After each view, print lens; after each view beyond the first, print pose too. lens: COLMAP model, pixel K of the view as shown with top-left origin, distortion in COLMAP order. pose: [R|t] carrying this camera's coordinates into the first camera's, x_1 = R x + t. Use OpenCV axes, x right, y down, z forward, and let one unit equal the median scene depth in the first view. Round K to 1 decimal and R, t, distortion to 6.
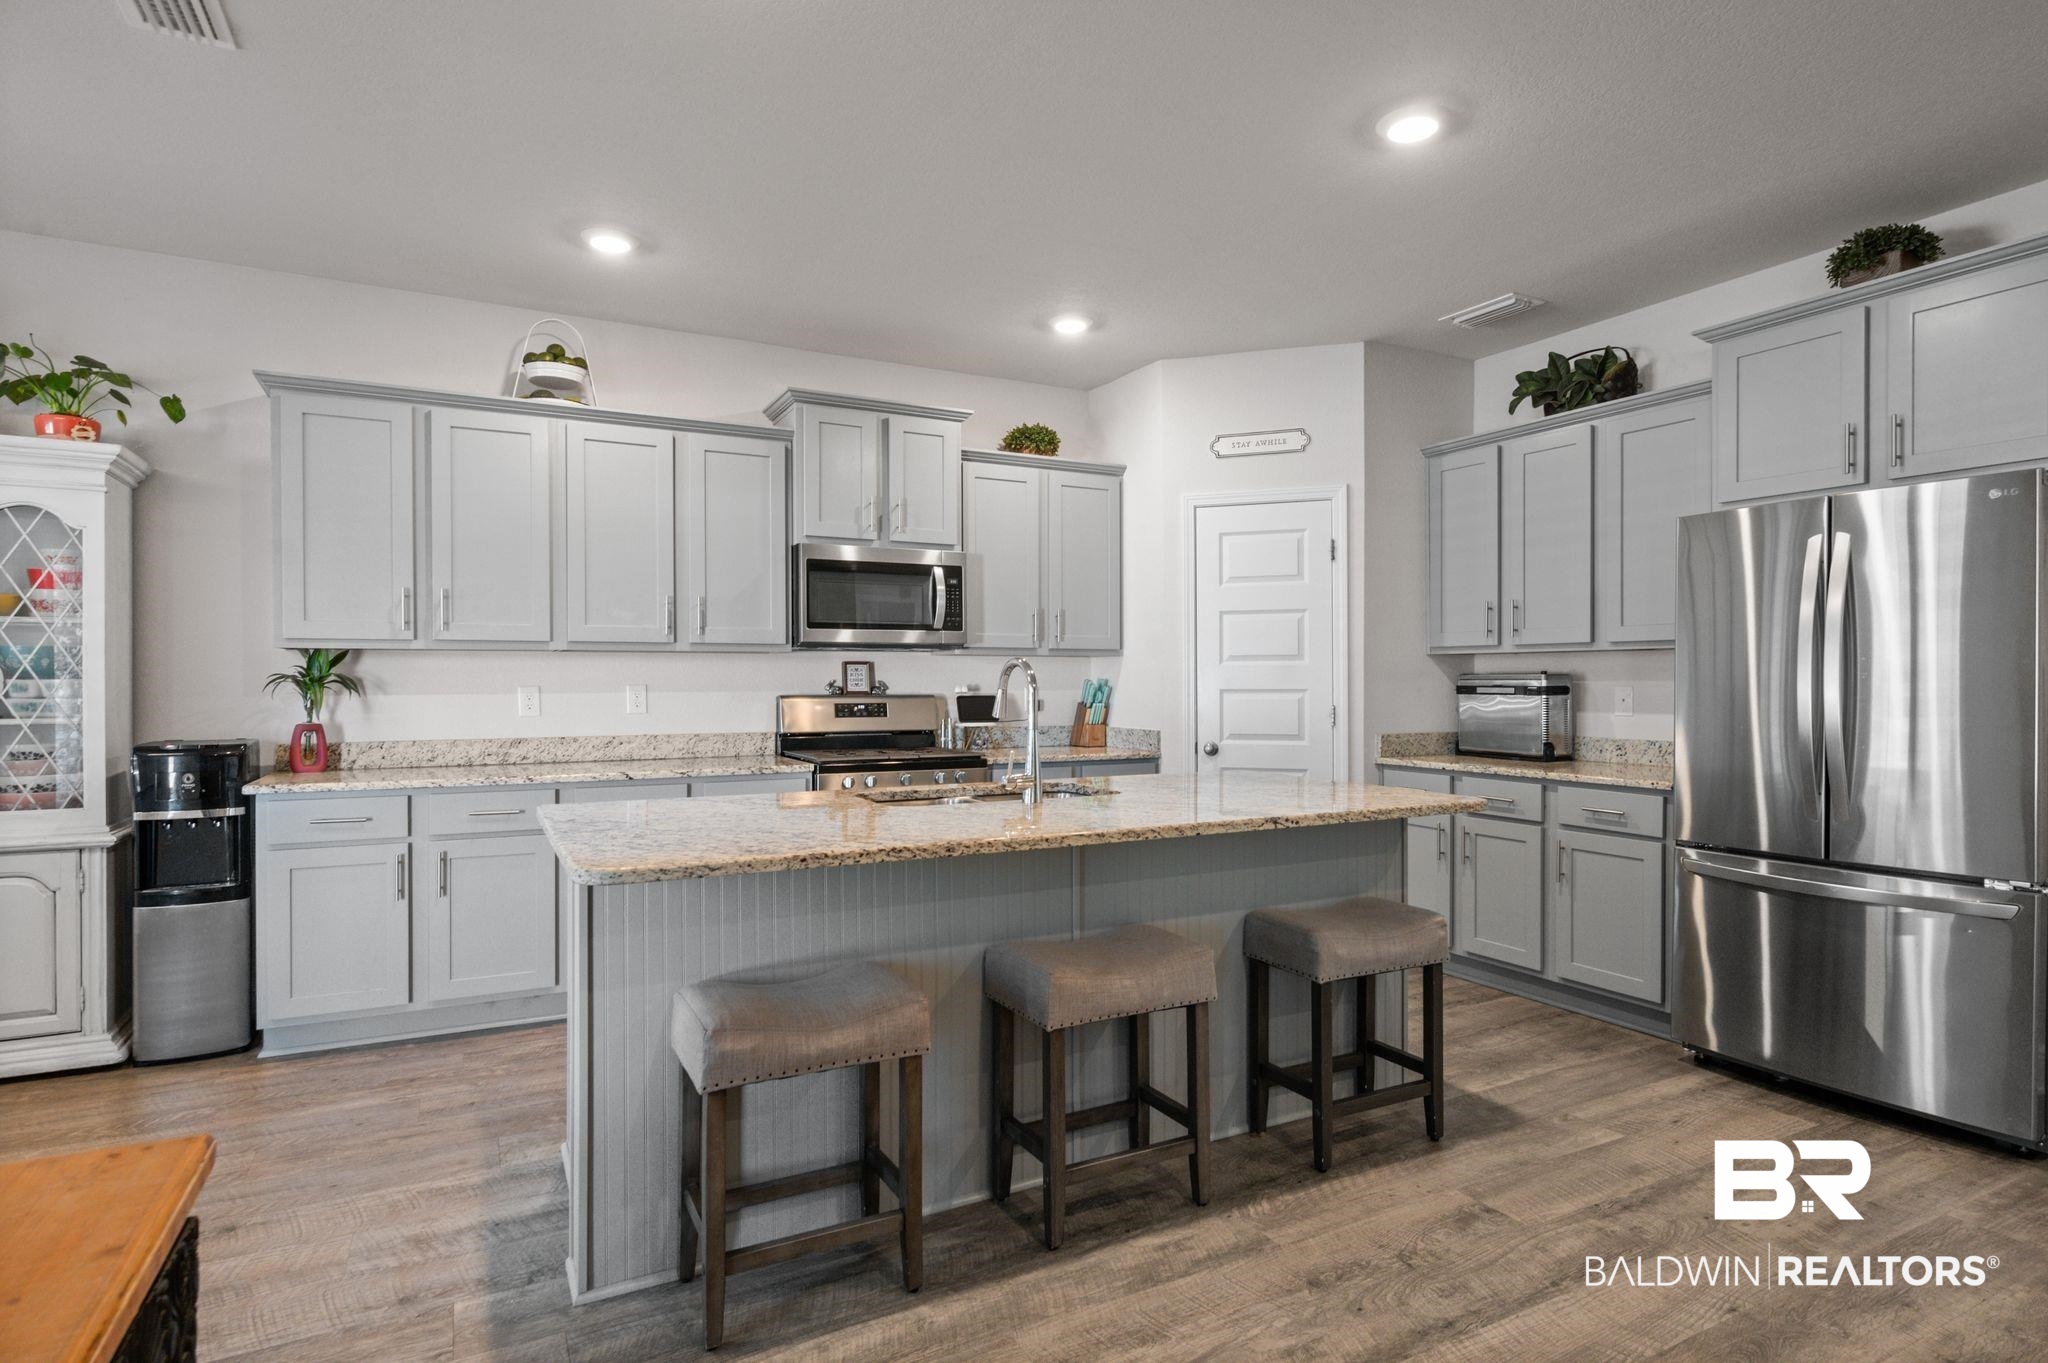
lens RADIAL K [[1060.0, 0, 1012.9], [0, 1060.0, 684.2], [0, 0, 1]] dist [-0.026889, -0.000839]
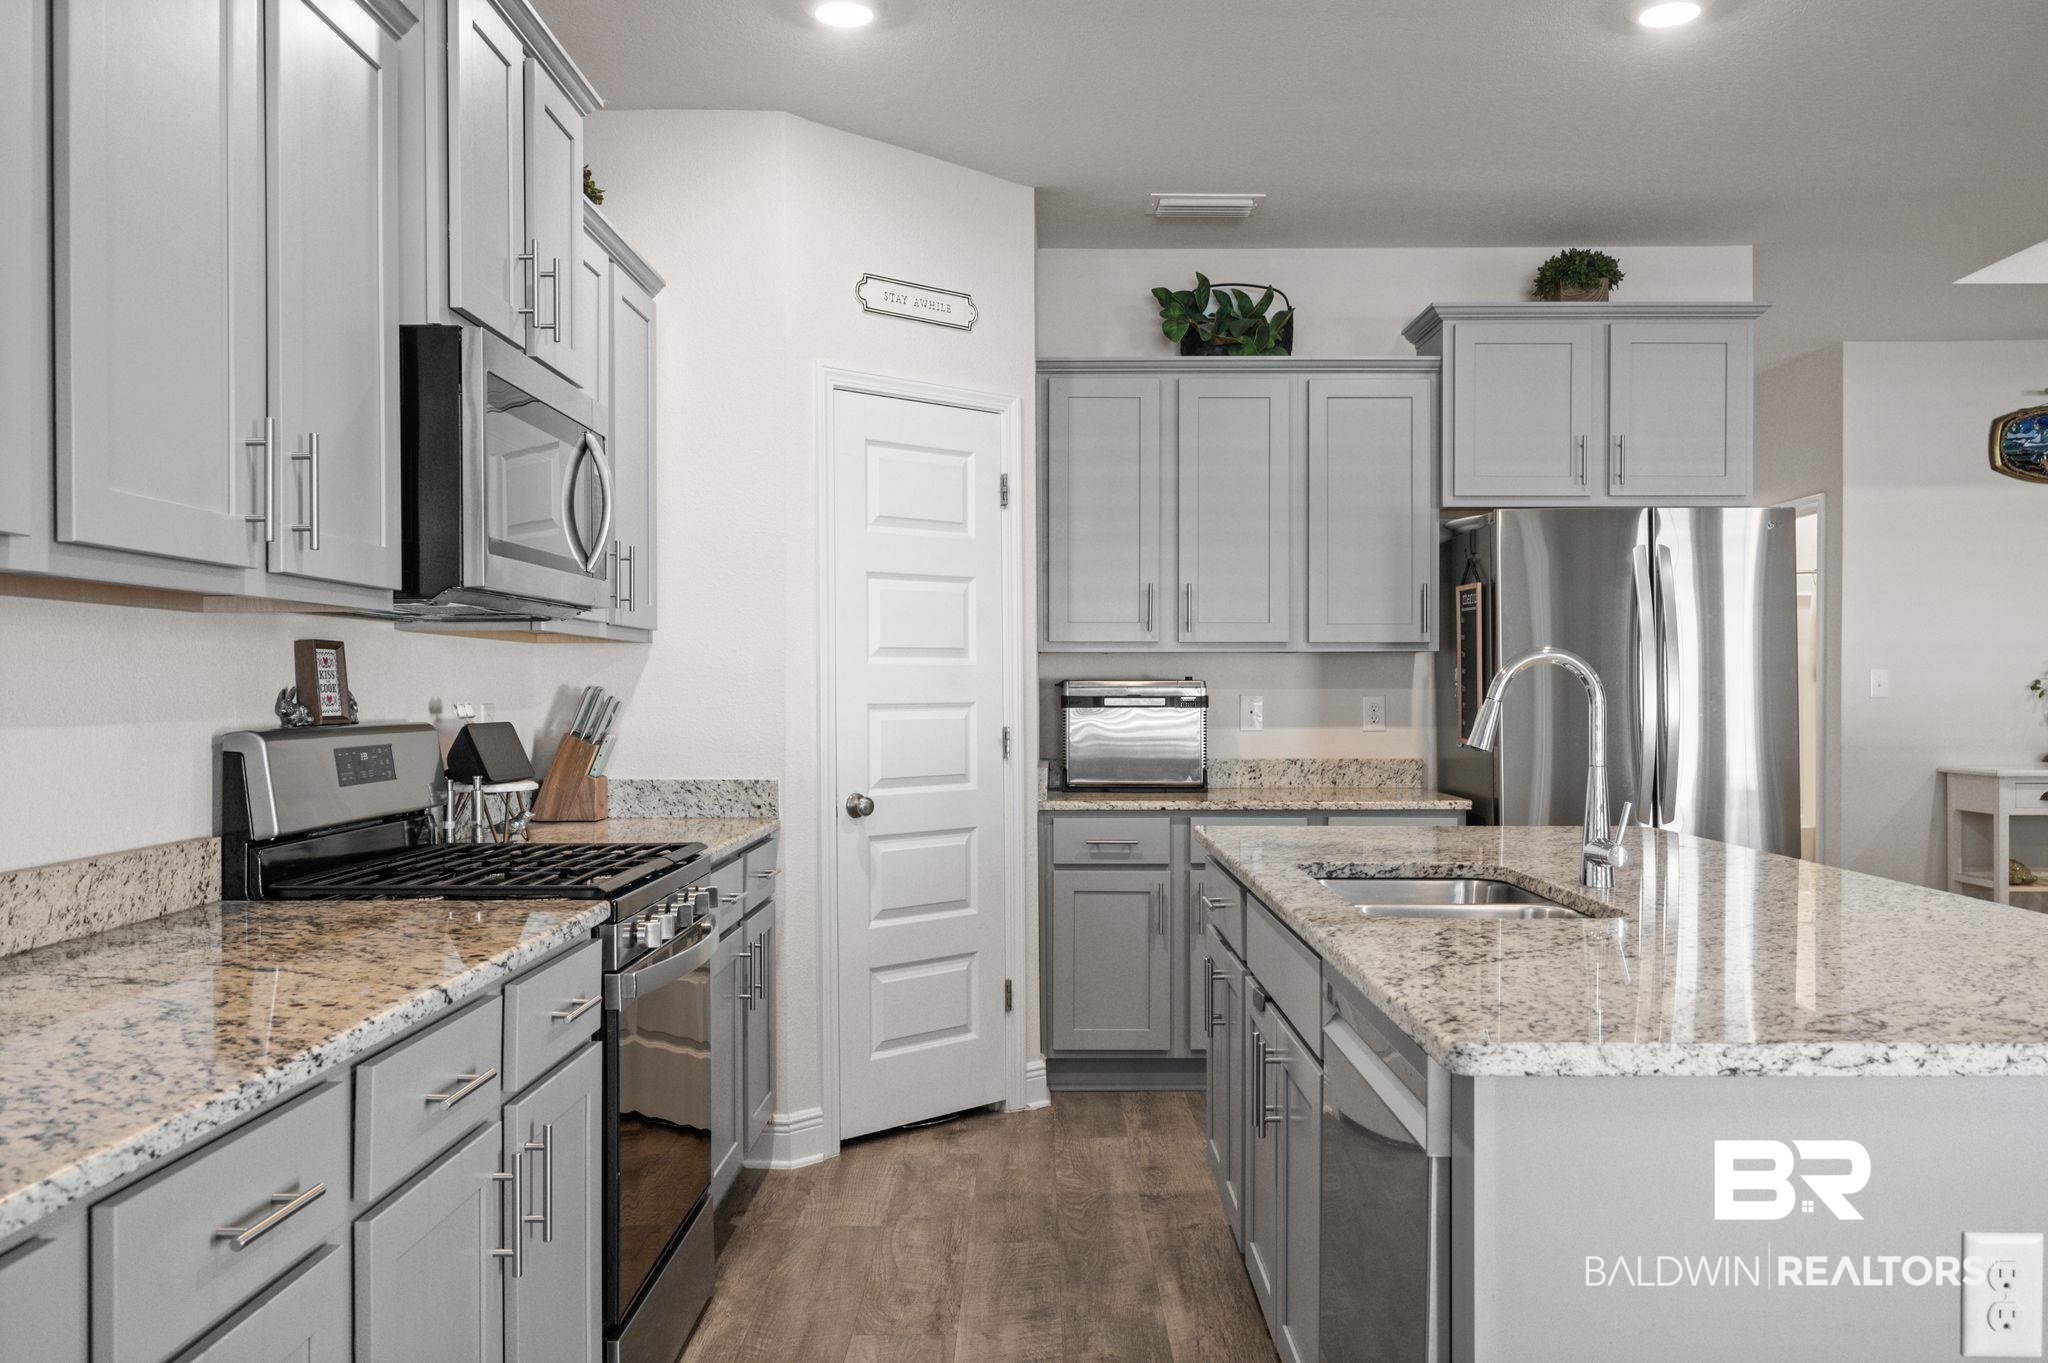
lens RADIAL K [[1582.1, 0, 1019.9], [0, 1582.1, 692.1], [0, 0, 1]] dist [-0.008477, -0.000409]
pose [[0.471627, -0.002269, 0.881795, -0.562974], [0.004012, 0.999992, 0.000428, -0.001848], [-0.881789, 0.003336, 0.471632, 0.527195]]
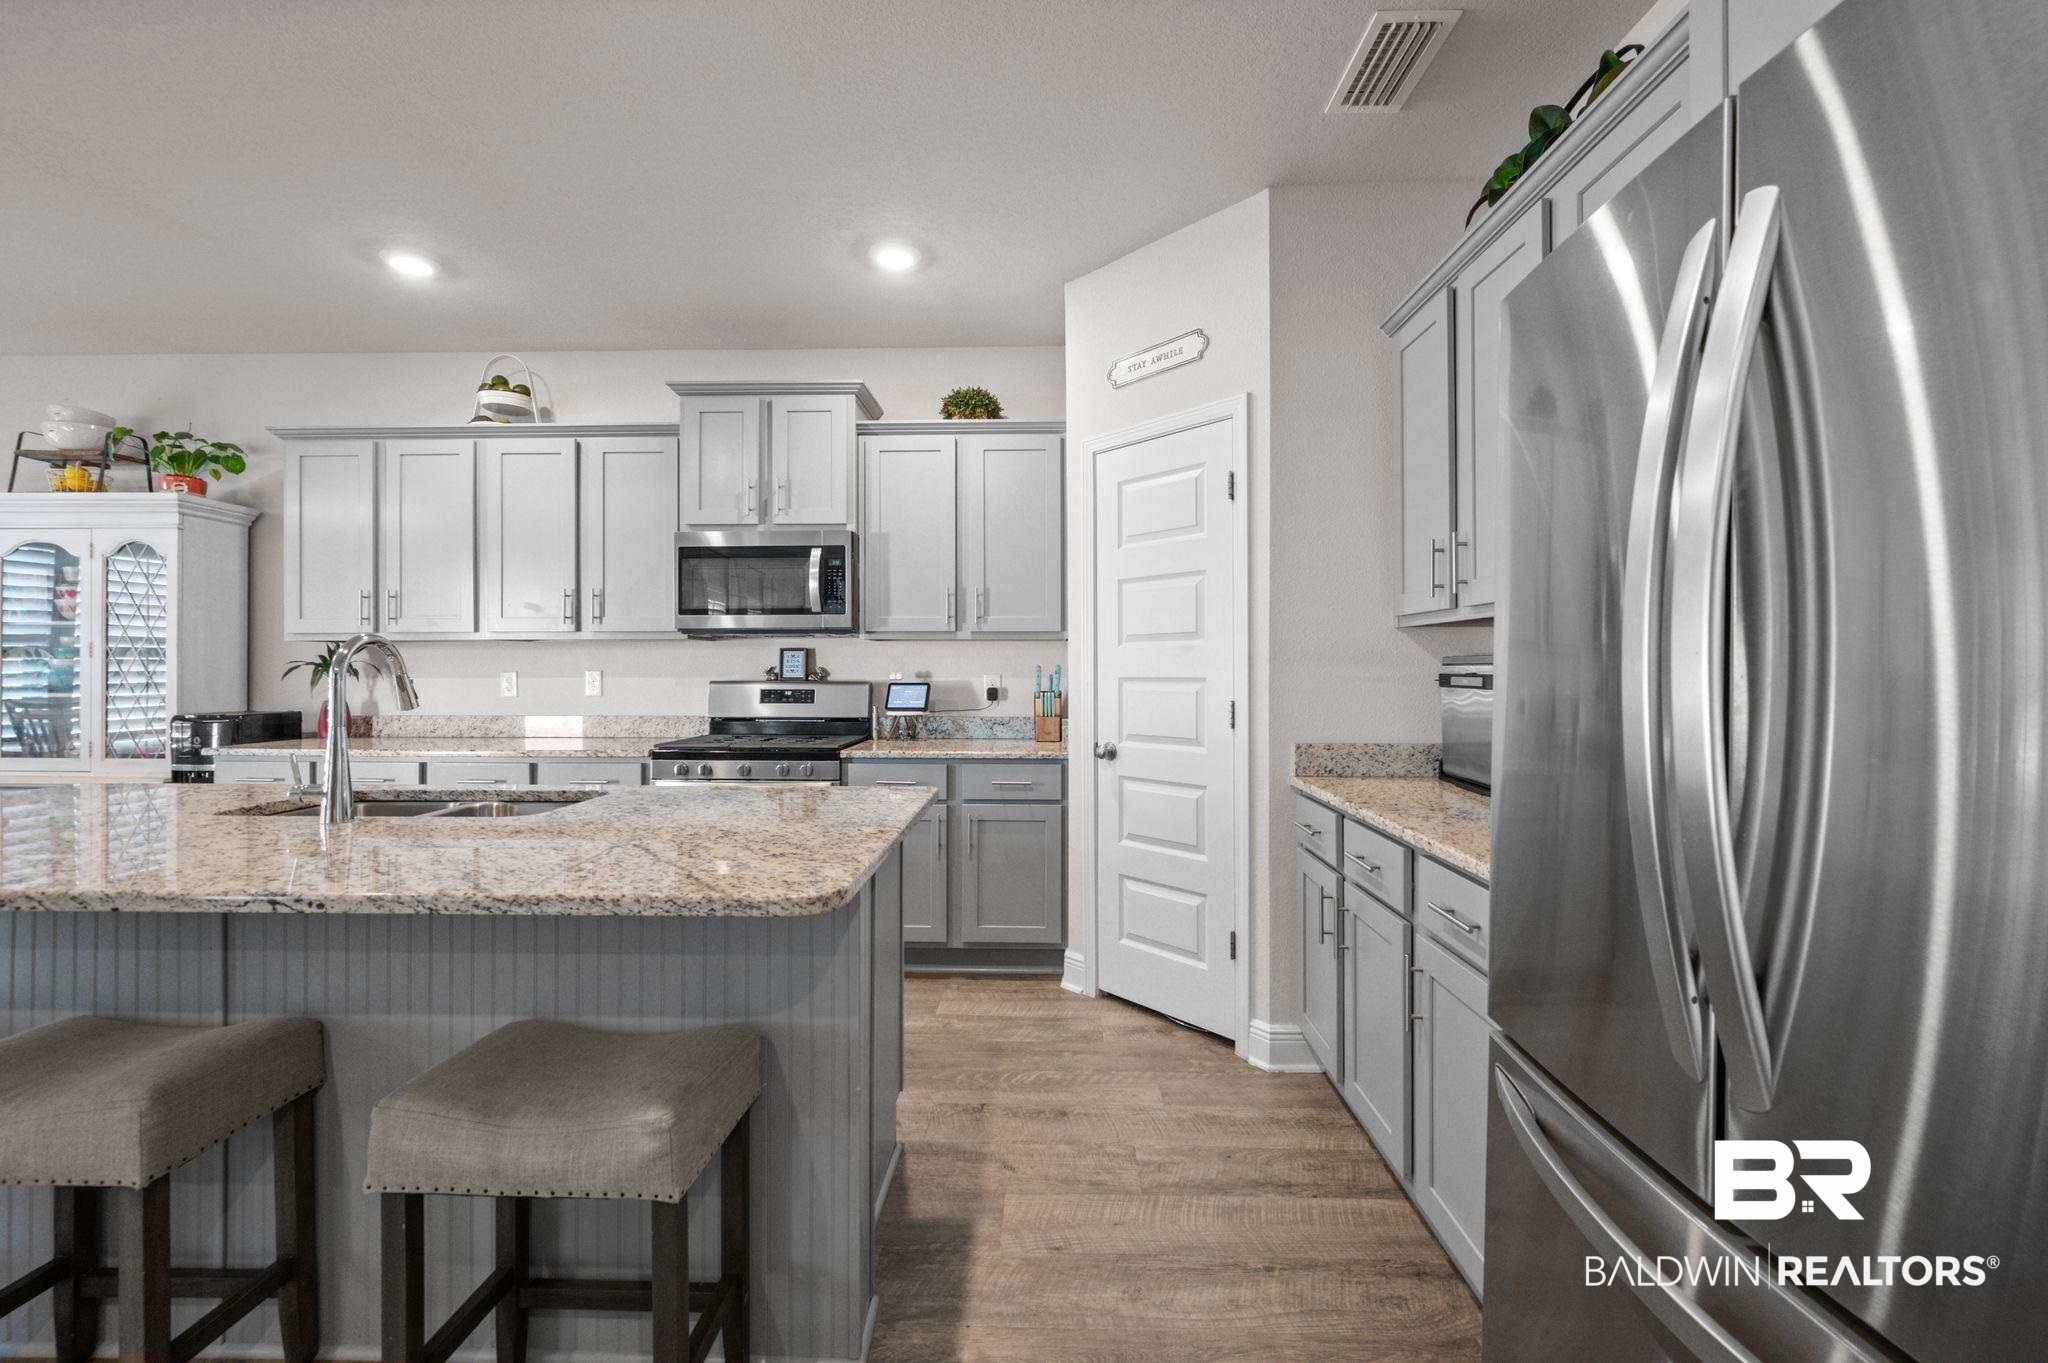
lens RADIAL K [[841.8, 0, 1032.5], [0, 841.8, 664.8], [0, 0, 1]] dist [-0.000146, -0.000042]
pose [[0.872987, -0.001018, -0.487742, 0.465856], [-0.001483, 0.999988, -0.004742, -0.001689], [0.487741, 0.004863, 0.872975, 0.428645]]
